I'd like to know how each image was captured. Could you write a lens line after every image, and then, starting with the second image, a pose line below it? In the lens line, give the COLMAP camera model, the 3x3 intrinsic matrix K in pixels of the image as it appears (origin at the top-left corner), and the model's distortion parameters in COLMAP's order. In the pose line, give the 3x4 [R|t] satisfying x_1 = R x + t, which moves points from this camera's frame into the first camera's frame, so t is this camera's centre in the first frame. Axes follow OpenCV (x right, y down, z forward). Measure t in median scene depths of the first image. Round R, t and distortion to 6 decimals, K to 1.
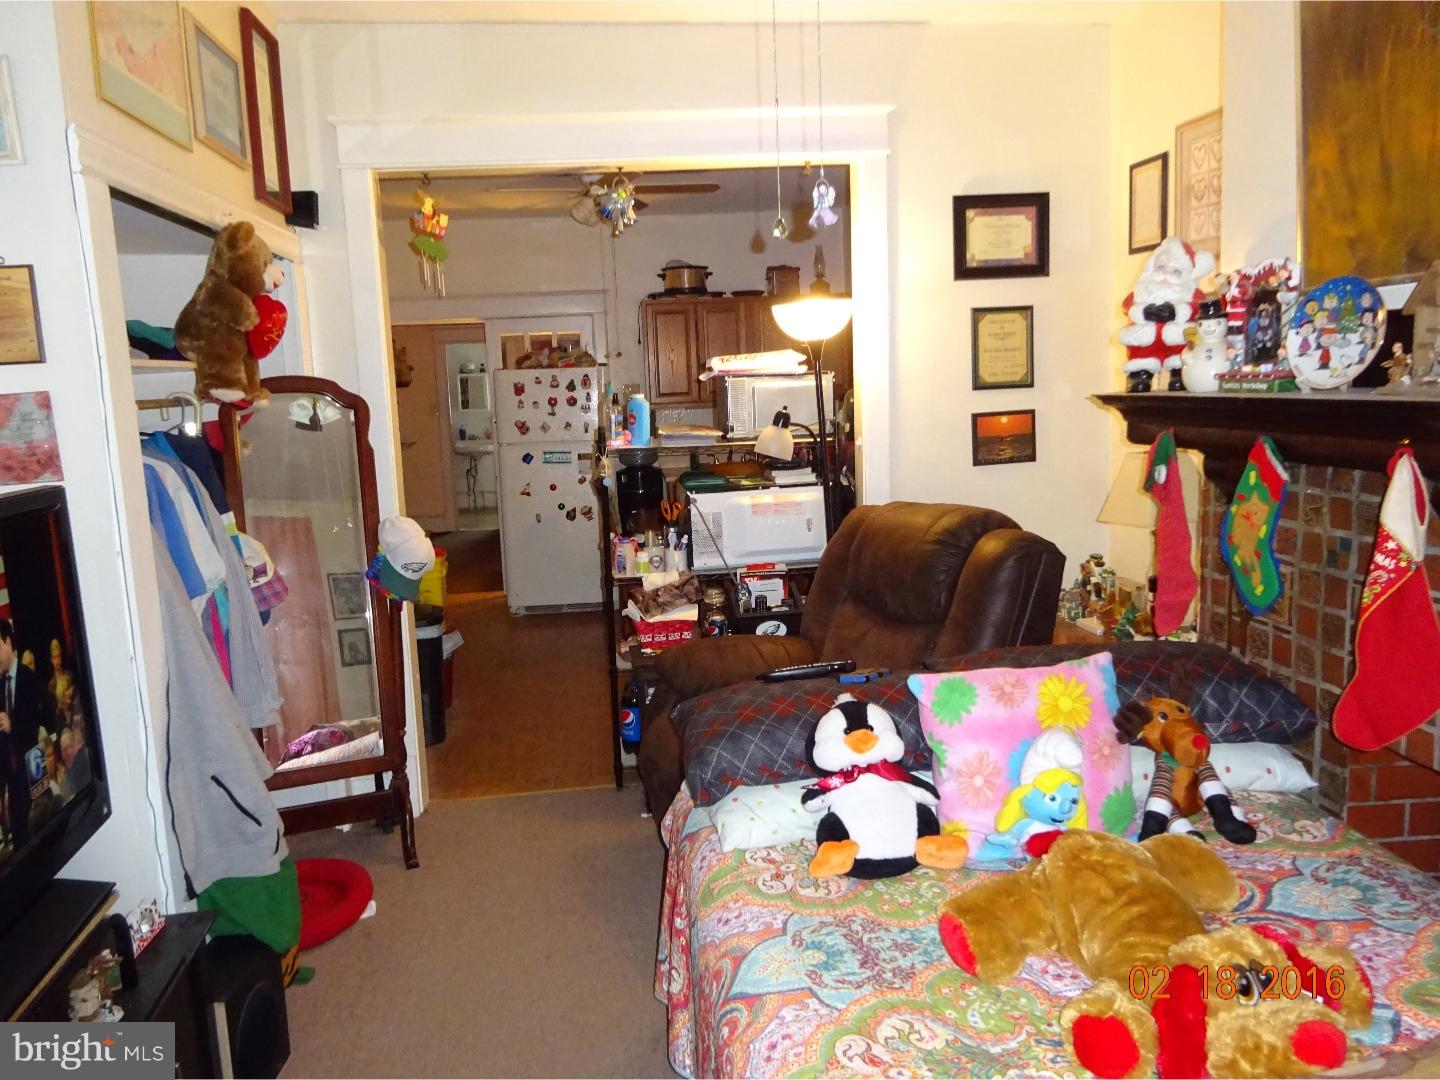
lens RADIAL K [[1057.9, 0, 726.2], [0, 1057.9, 530.6], [0, 0, 1]] dist [-0.001191, 0.002795]
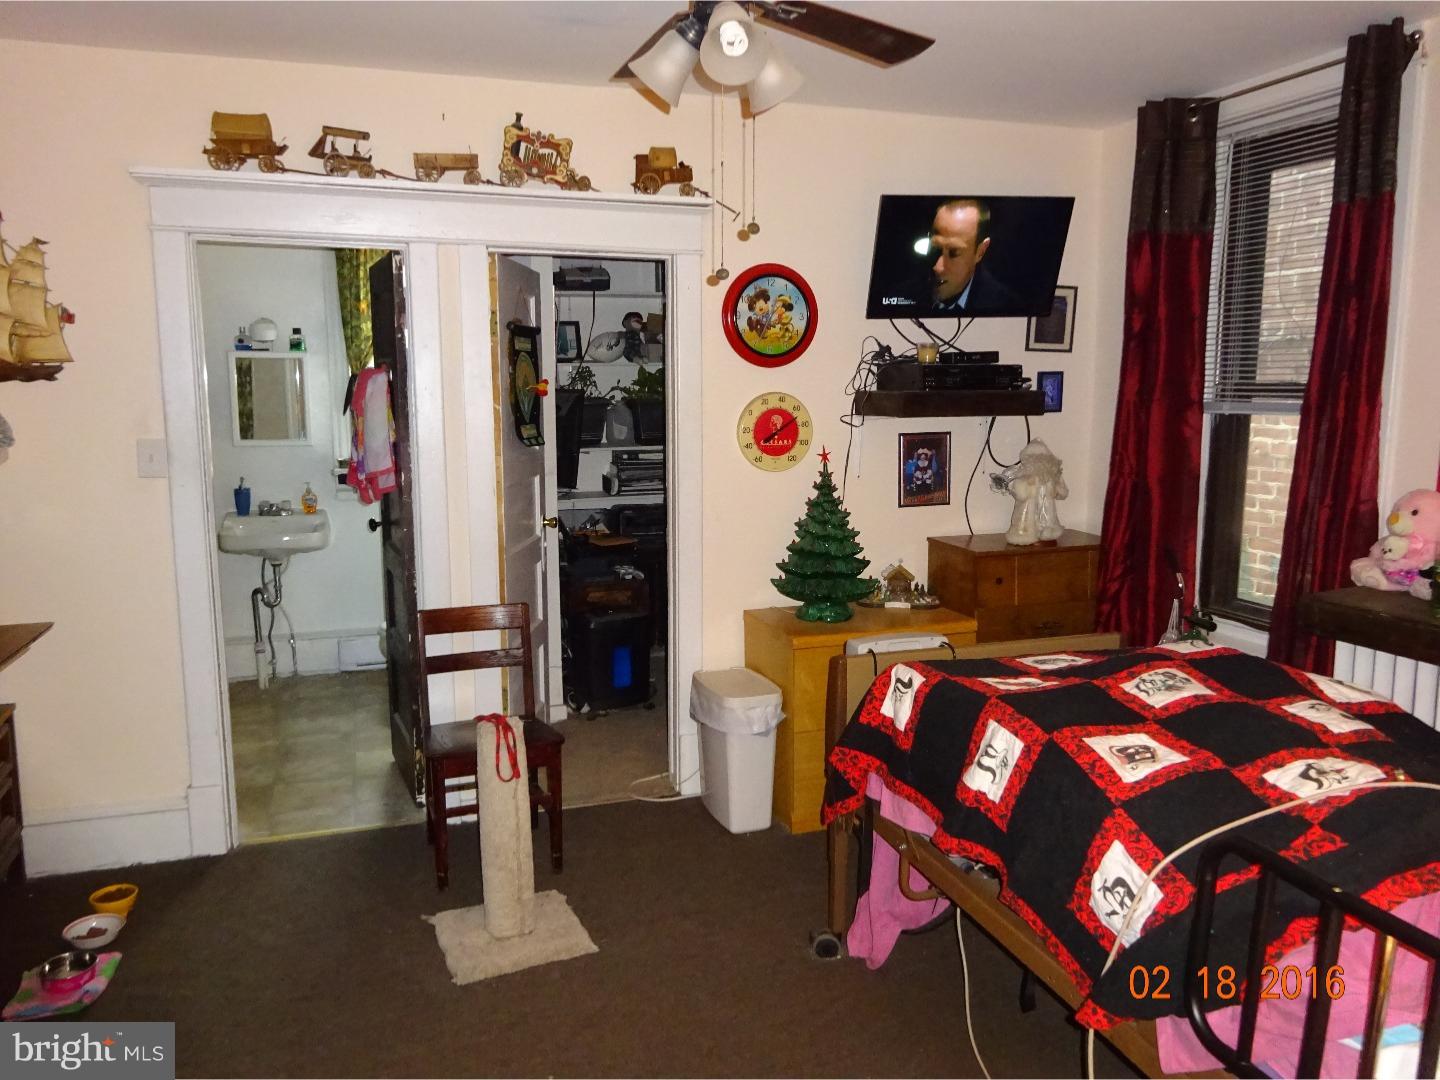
lens RADIAL K [[1058.7, 0, 718.2], [0, 1058.7, 532.9], [0, 0, 1]] dist [0.004687, 0.006457]
pose [[0.981438, 0.010906, 0.191470, -0.284184], [-0.010247, 0.999938, -0.004436, -0.151210], [-0.191507, 0.002392, 0.981488, 1.088366]]
